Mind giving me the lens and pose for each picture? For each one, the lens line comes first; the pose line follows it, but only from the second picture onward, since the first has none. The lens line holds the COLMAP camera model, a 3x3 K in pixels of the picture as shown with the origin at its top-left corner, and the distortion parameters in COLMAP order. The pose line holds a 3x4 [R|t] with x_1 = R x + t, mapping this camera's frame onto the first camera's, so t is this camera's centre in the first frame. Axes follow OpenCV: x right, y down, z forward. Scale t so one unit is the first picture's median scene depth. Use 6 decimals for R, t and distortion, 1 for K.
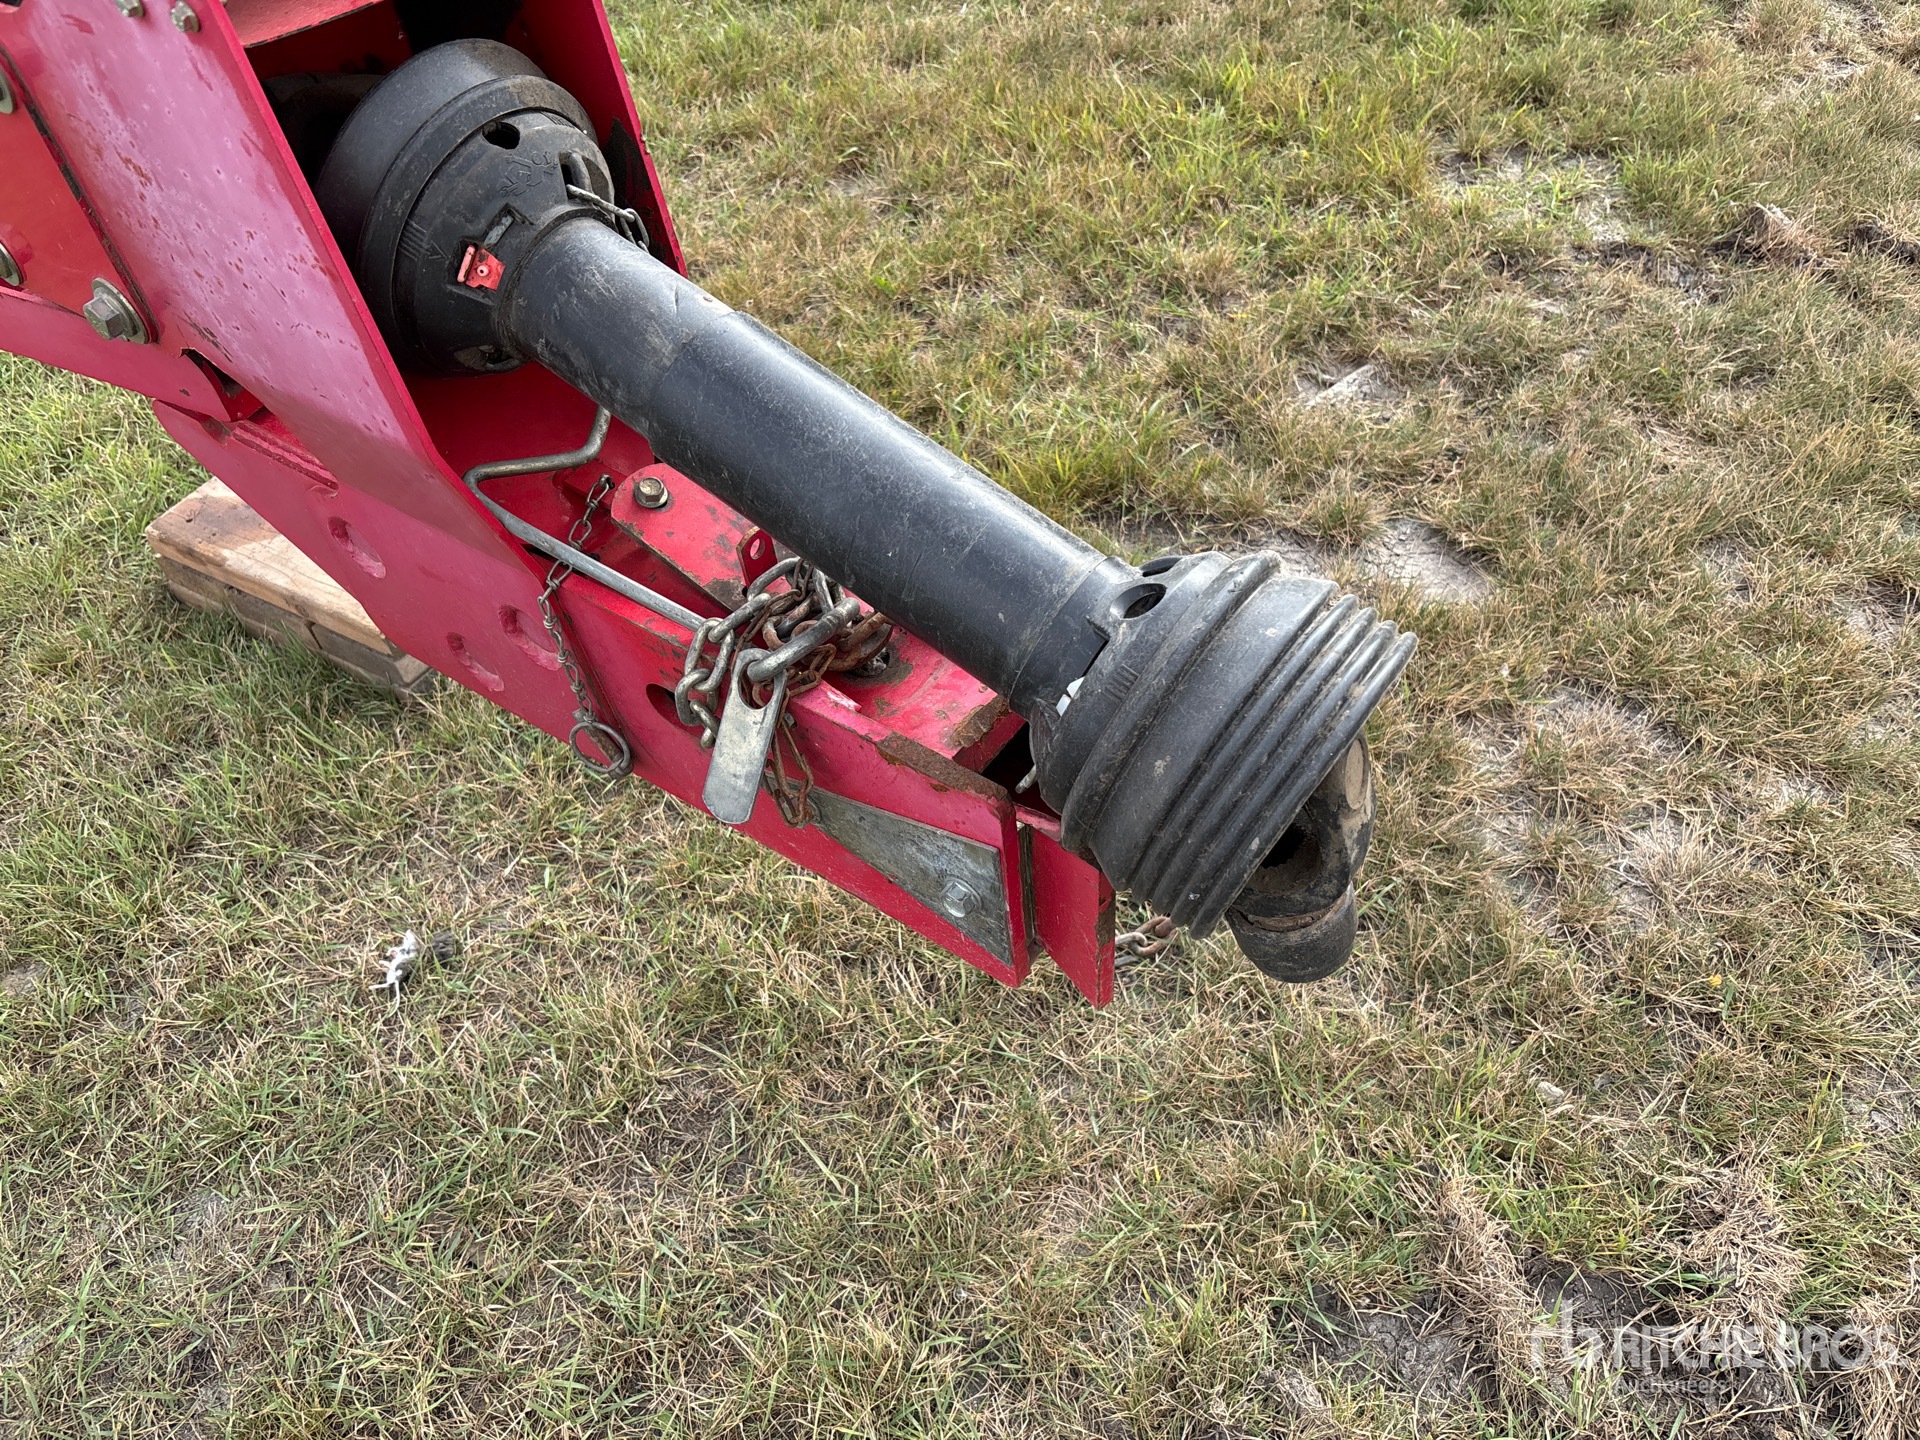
lens RADIAL K [[1447.0, 0, 955.6], [0, 1447.0, 716.4], [0, 0, 1]] dist [0.060992, -0.092167]
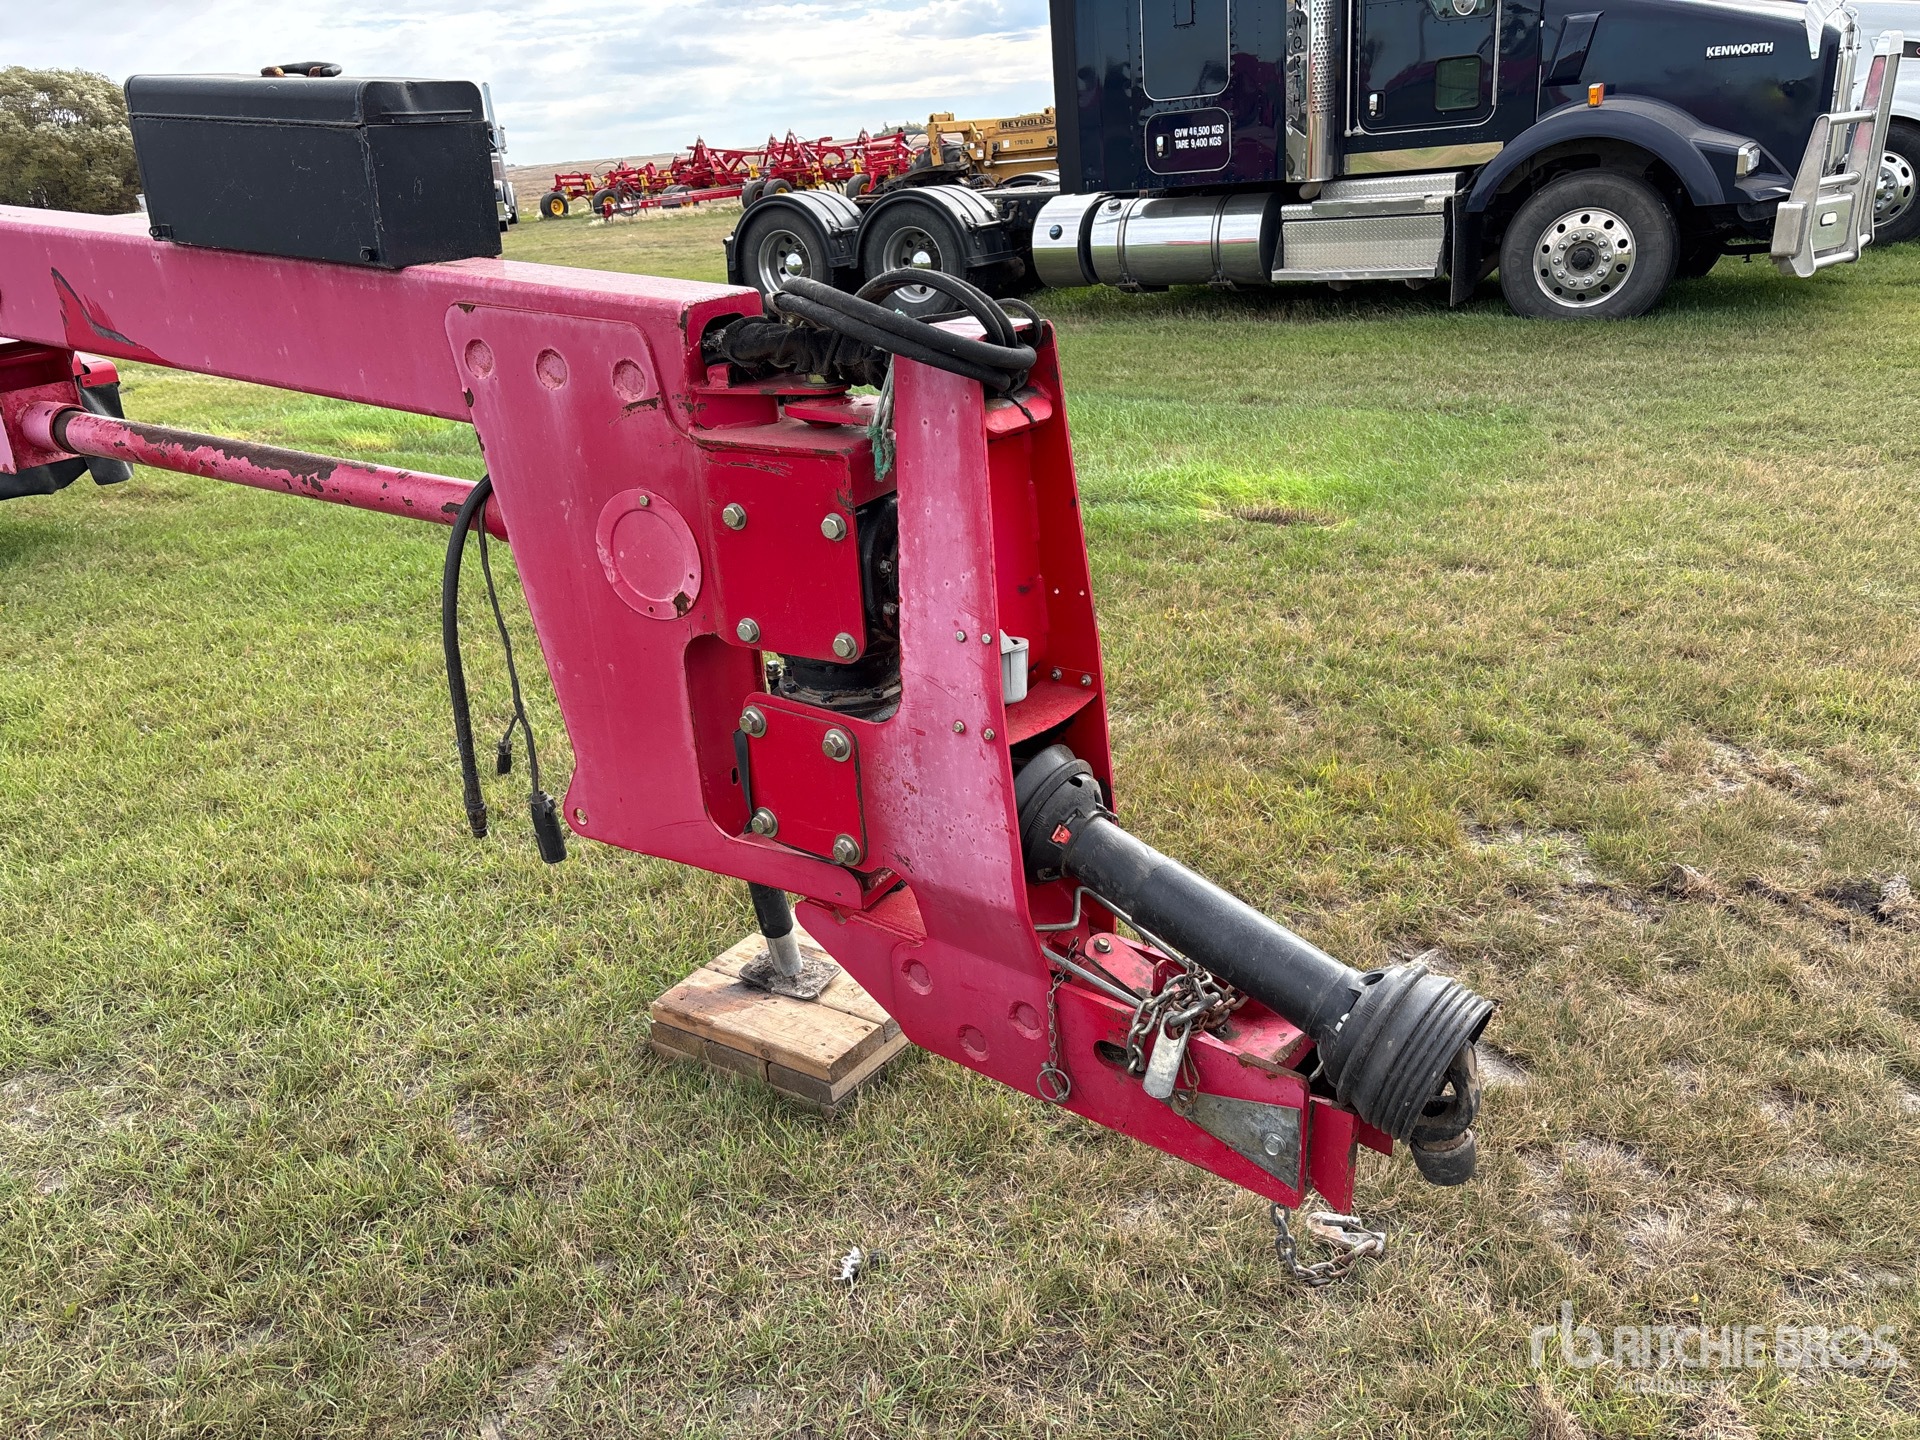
lens RADIAL K [[1450.4, 0, 950.1], [0, 1450.4, 719.7], [0, 0, 1]] dist [0.016829, 0.002813]
pose [[0.998191, 0.050785, -0.032177, -0.209691], [-0.059617, 0.905250, -0.420677, 0.239207], [0.007764, 0.421834, 0.906640, -0.547764]]
